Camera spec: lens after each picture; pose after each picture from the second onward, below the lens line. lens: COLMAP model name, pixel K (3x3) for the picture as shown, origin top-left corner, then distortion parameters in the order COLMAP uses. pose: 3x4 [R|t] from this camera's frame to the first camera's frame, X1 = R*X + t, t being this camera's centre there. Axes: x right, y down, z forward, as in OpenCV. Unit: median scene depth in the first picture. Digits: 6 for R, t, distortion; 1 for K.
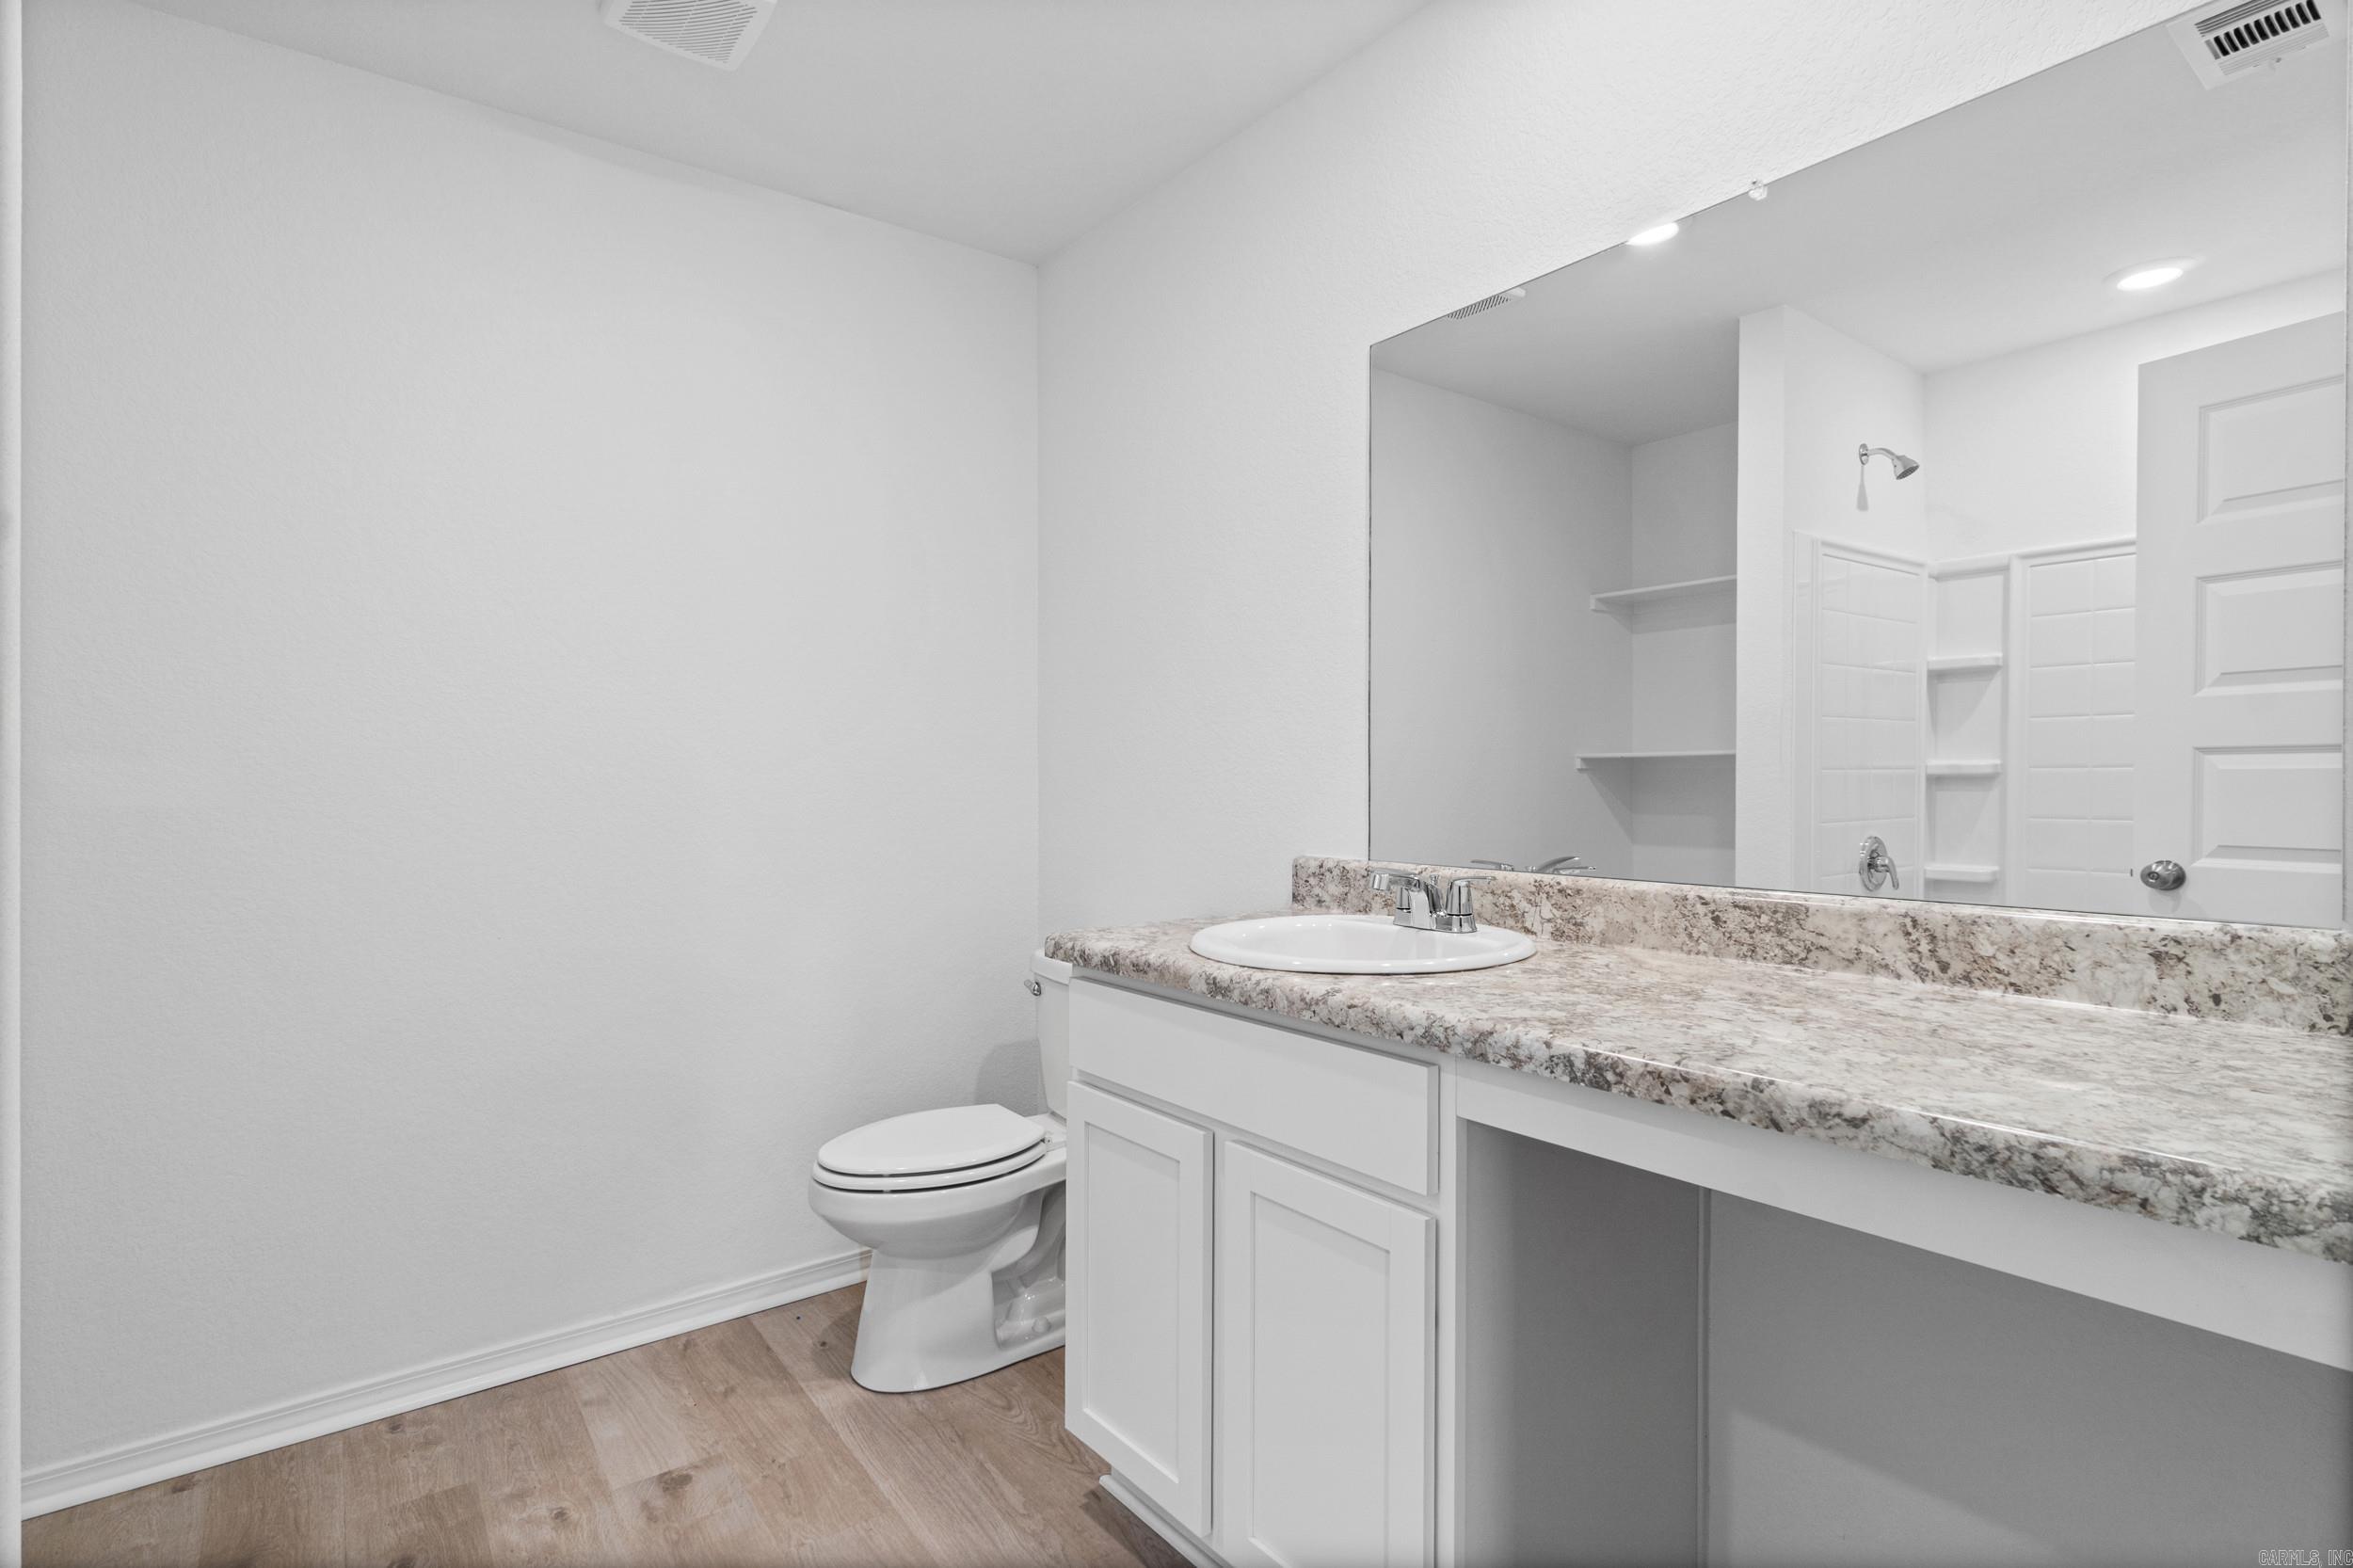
lens RADIAL K [[1112.1, 0, 1178.3], [0, 1112.1, 783.0], [0, 0, 1]] dist [-0.026372, -0.000554]
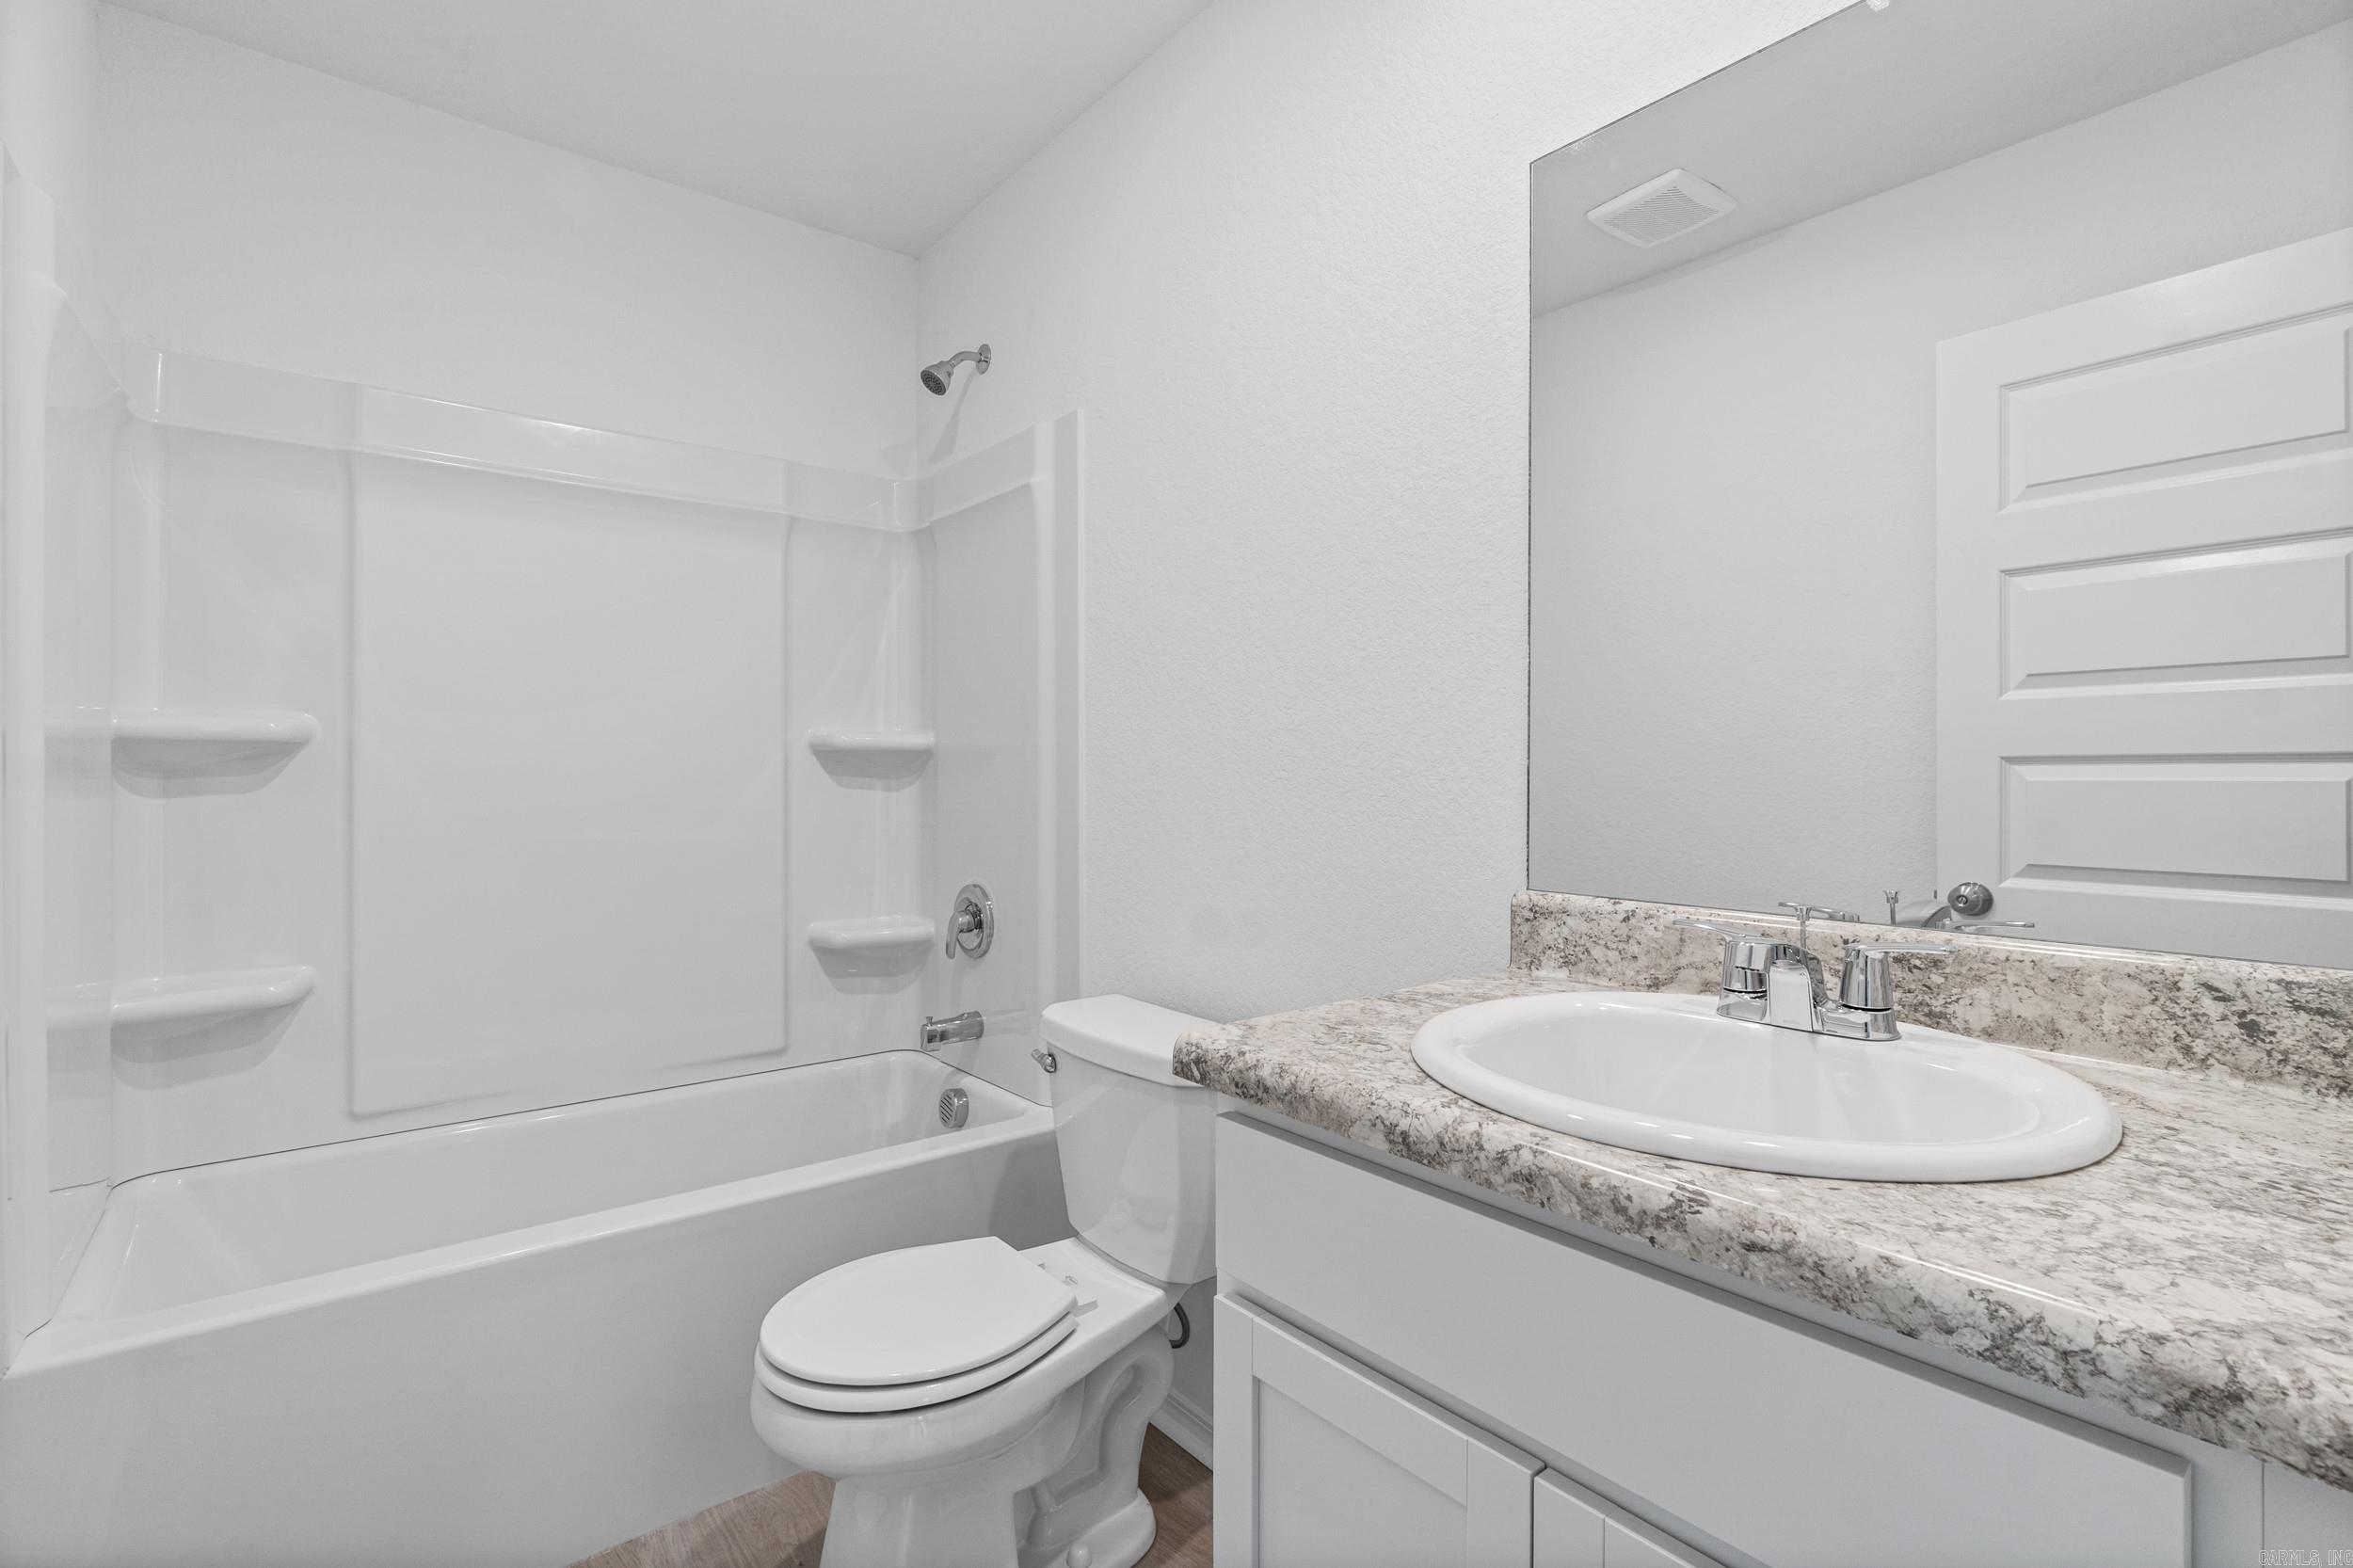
lens RADIAL K [[1112.1, 0, 1176.2], [0, 1112.1, 768.7], [0, 0, 1]] dist [-0.026372, -0.000554]
pose [[0.999626, 0.000279, 0.027329, -0.103300], [-0.000271, 1.000000, -0.000321, -0.014810], [-0.027329, 0.000314, 0.999626, 0.421693]]
